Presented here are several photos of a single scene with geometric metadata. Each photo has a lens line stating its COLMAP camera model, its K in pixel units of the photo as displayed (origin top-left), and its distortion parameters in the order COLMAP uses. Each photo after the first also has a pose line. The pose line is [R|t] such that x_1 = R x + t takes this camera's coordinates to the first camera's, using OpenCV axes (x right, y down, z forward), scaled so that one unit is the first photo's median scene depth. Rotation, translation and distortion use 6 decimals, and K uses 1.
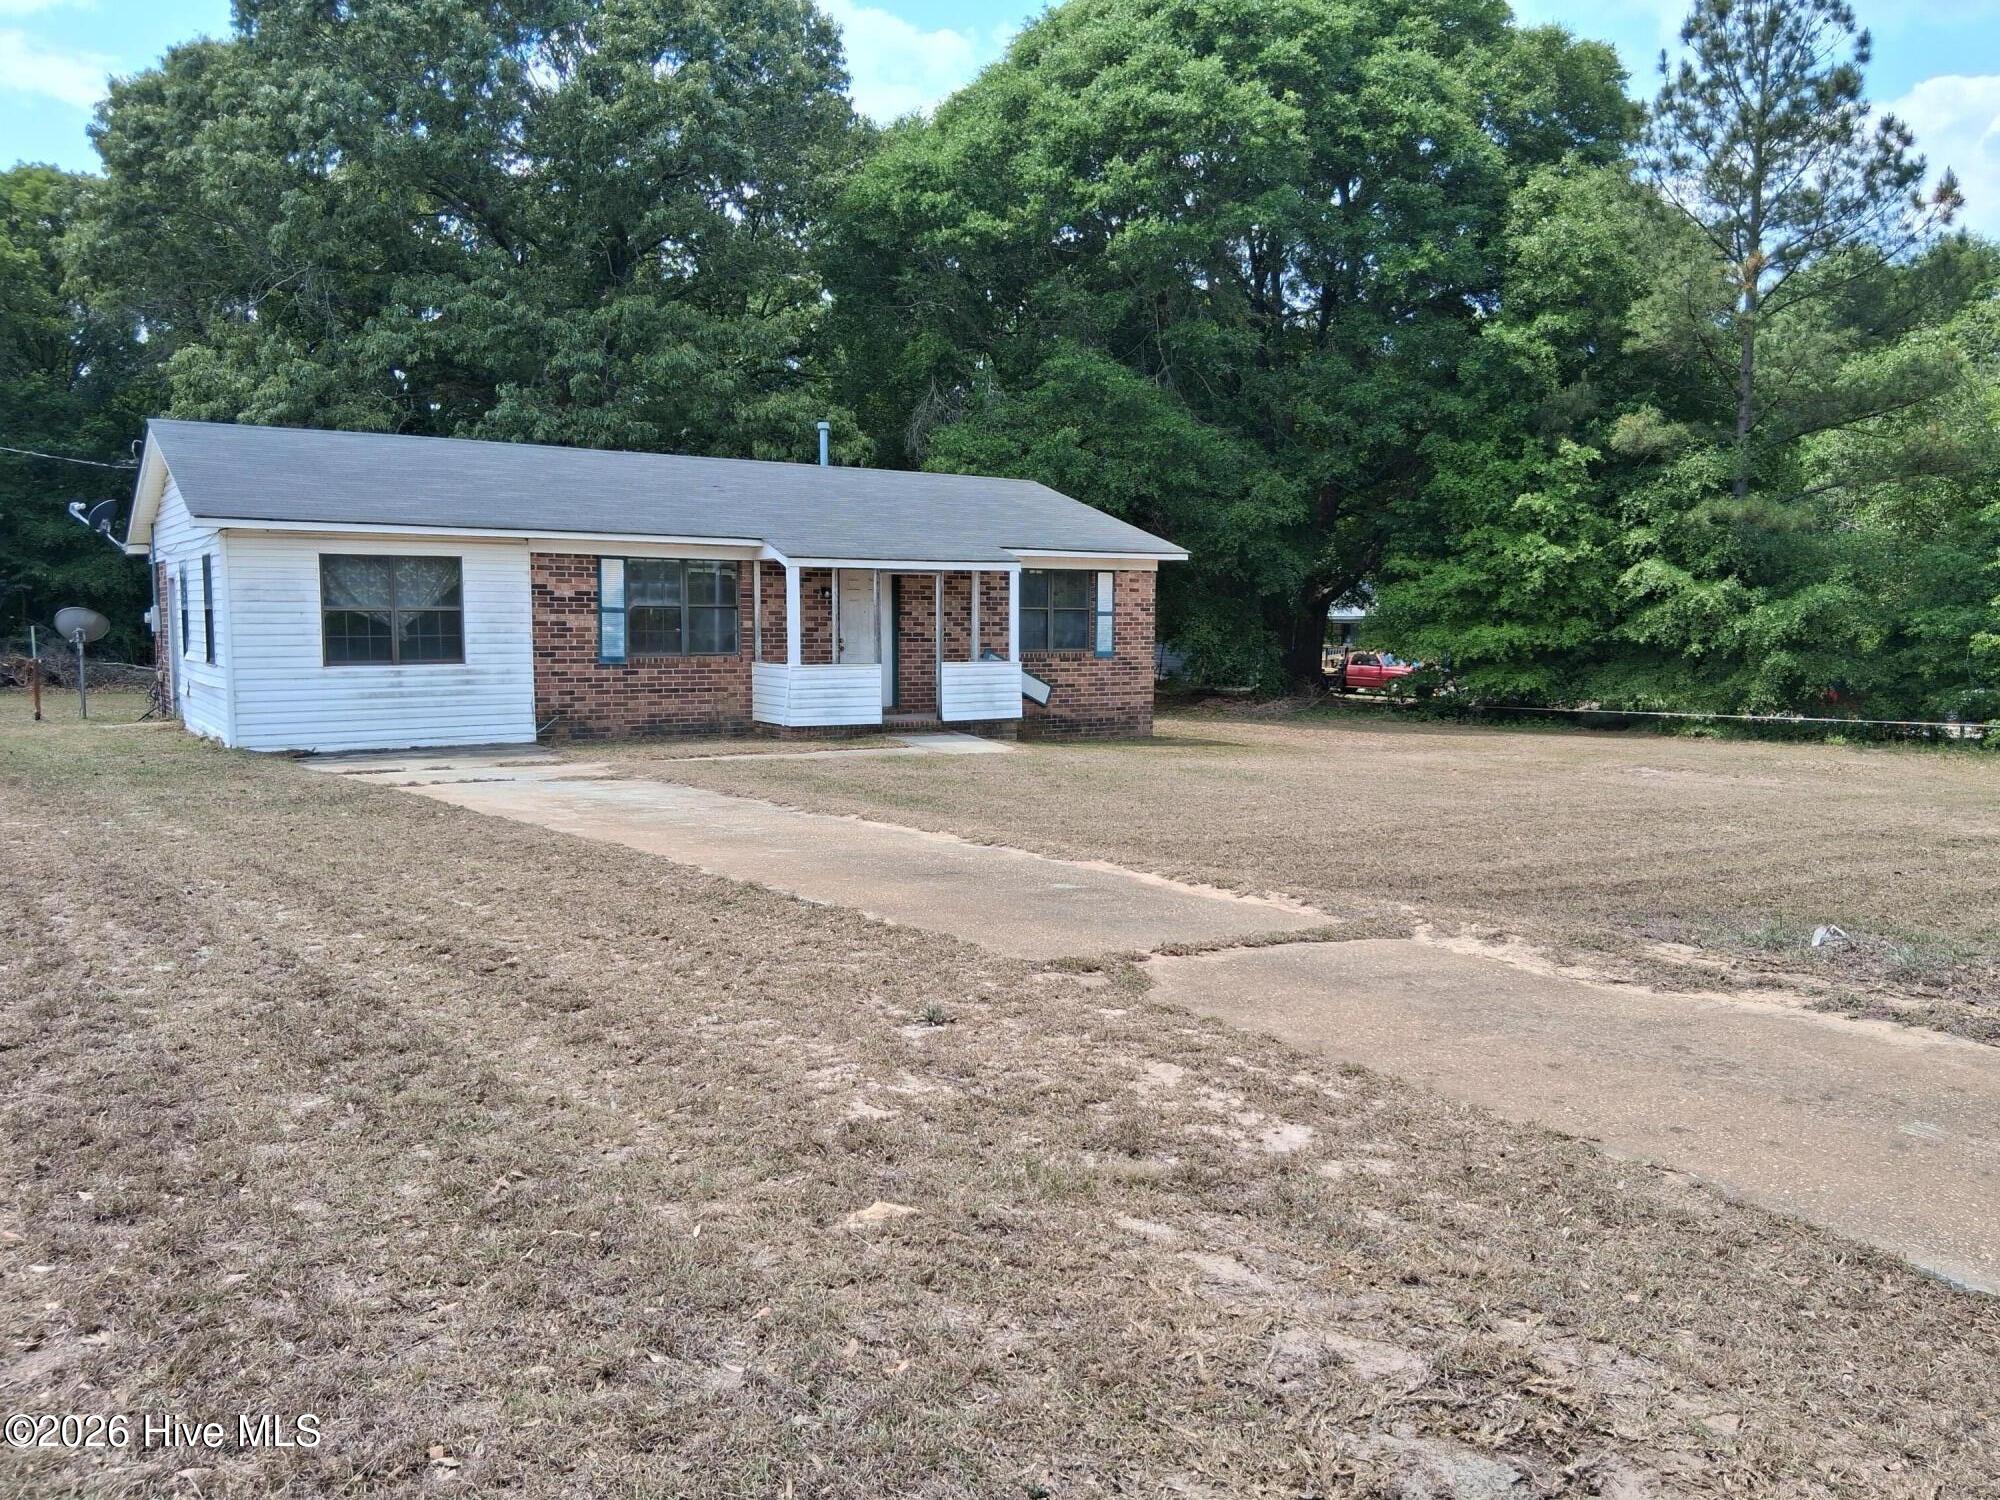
lens RADIAL K [[1516.1, 0, 1000.0], [0, 1516.1, 750.0], [0, 0, 1]] dist [0.001410, -0.000840]
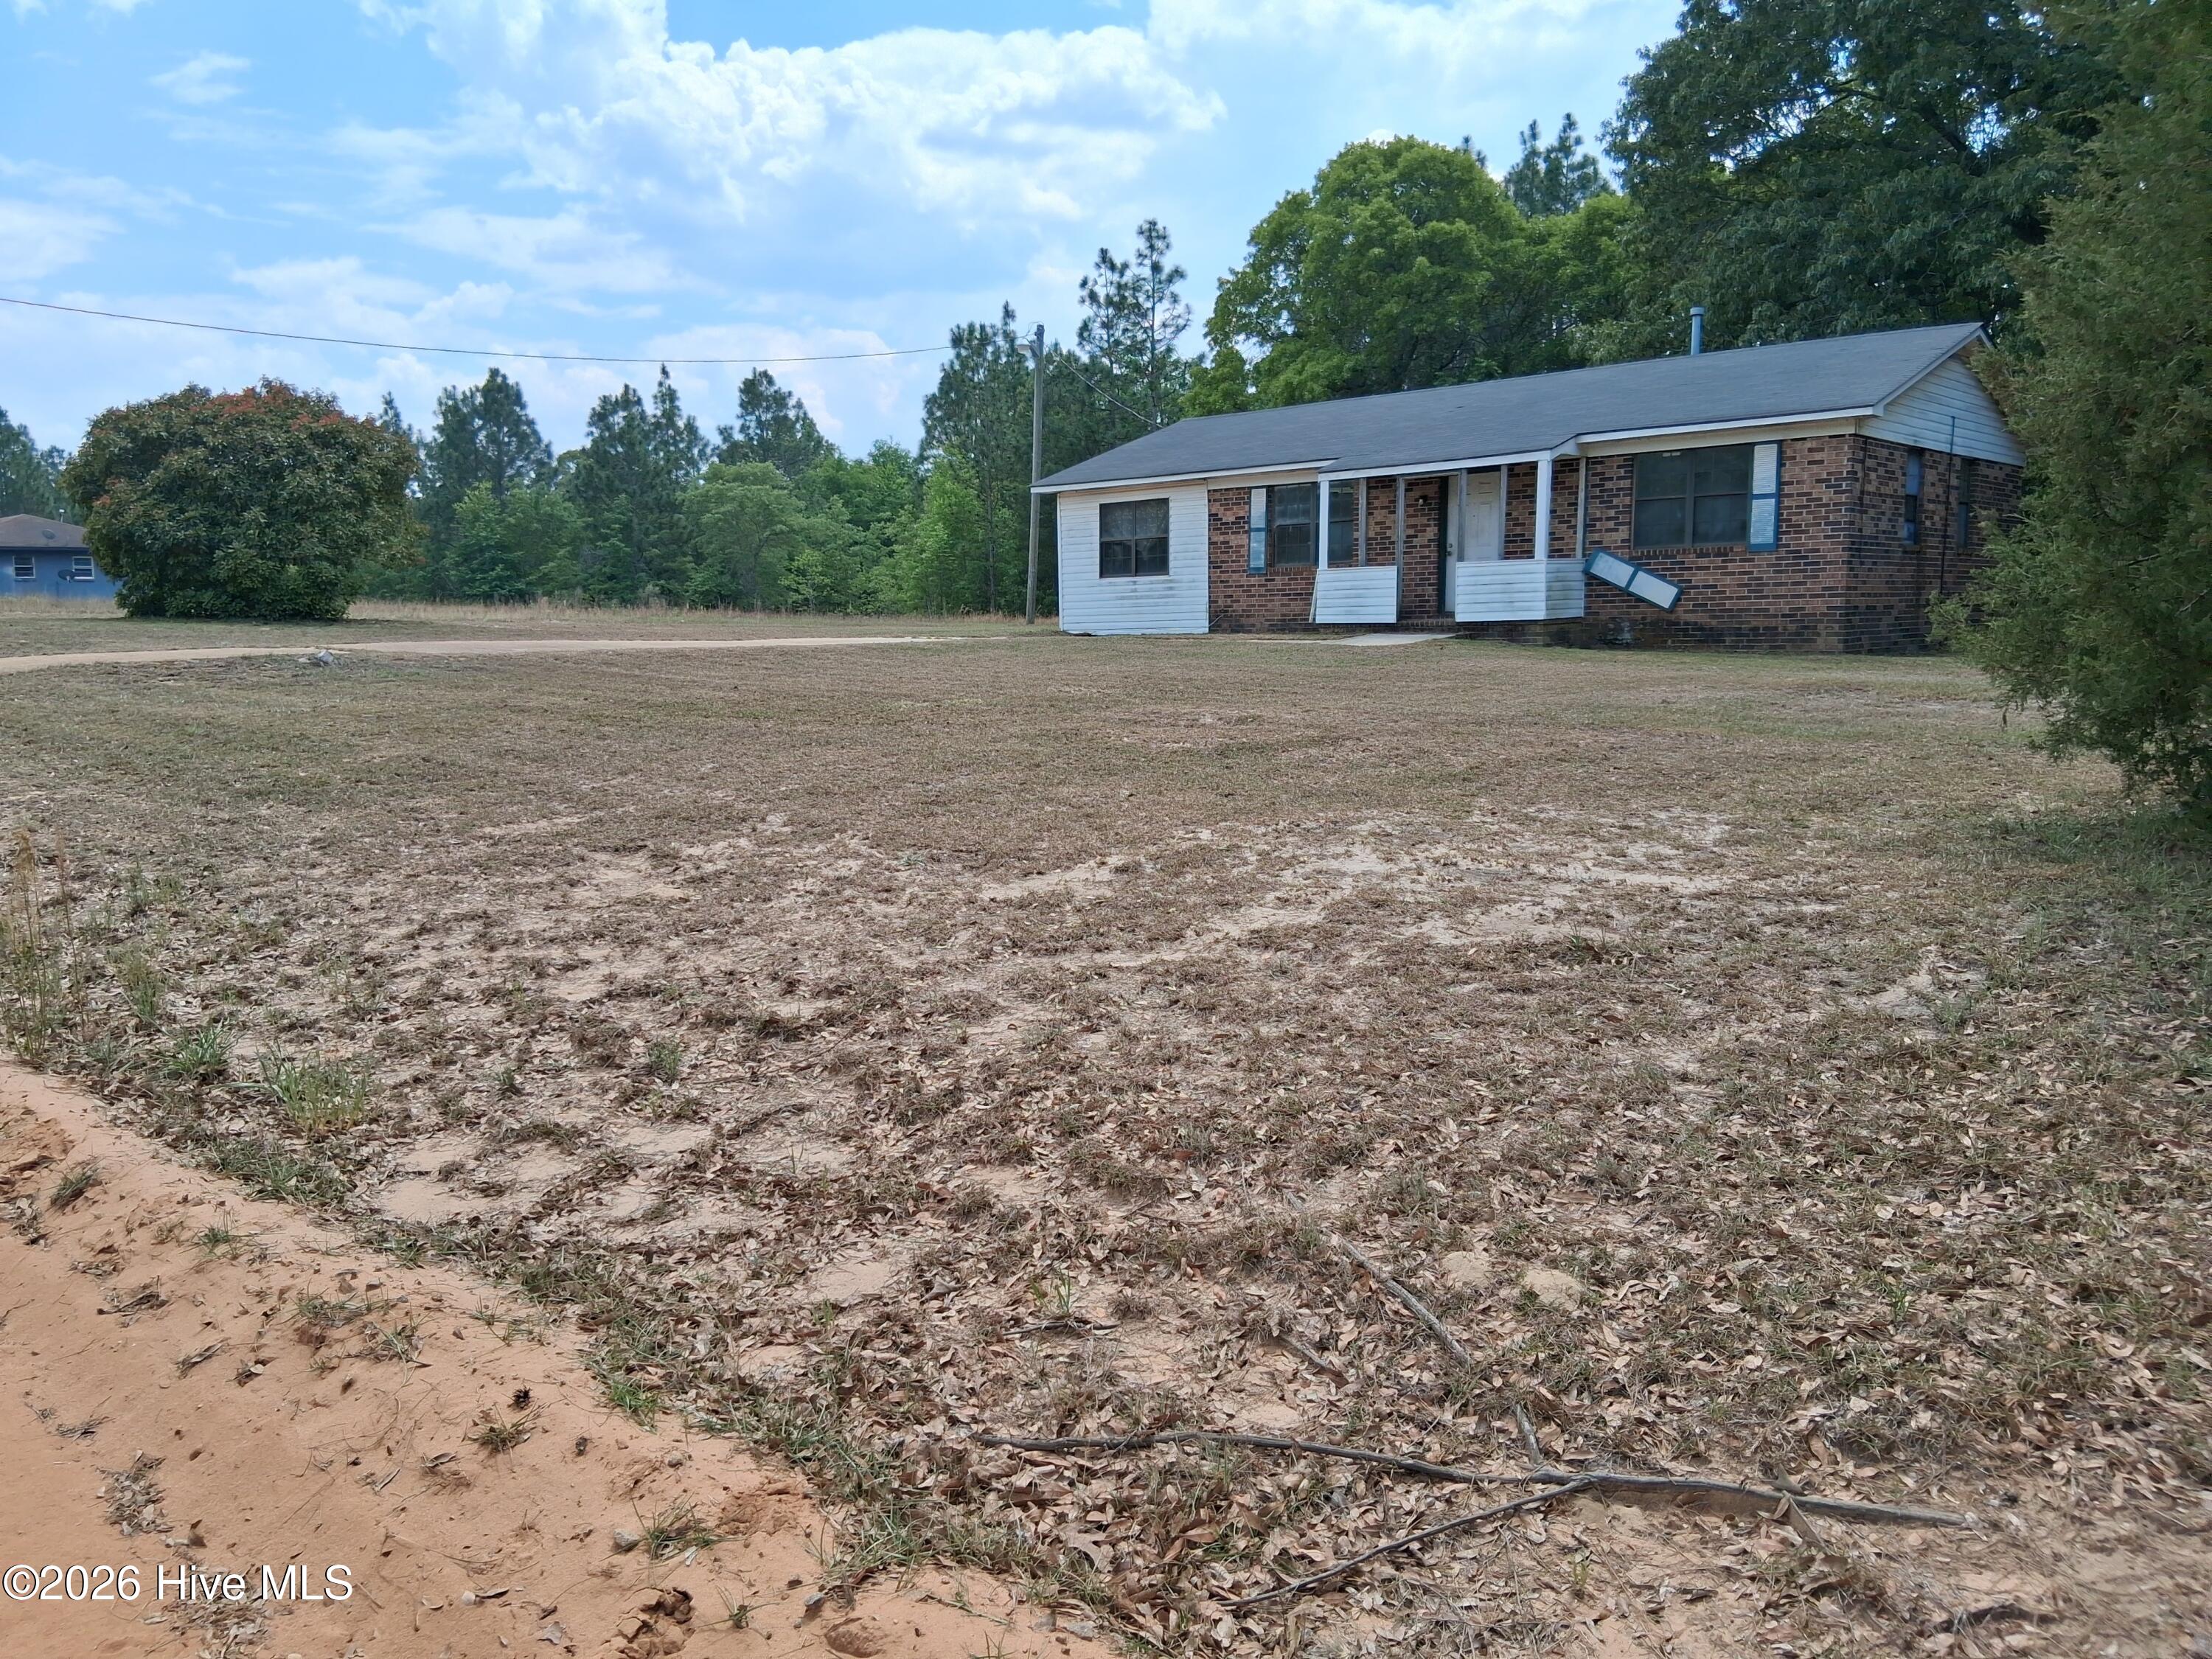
lens RADIAL K [[1676.8, 0, 1106.0], [0, 1676.8, 829.5], [0, 0, 1]] dist [0.001410, -0.000840]
pose [[0.215838, 0.114435, -0.969700, 1.049607], [-0.058165, 0.992852, 0.104221, 0.016148], [0.974695, 0.033908, 0.220951, 0.557739]]
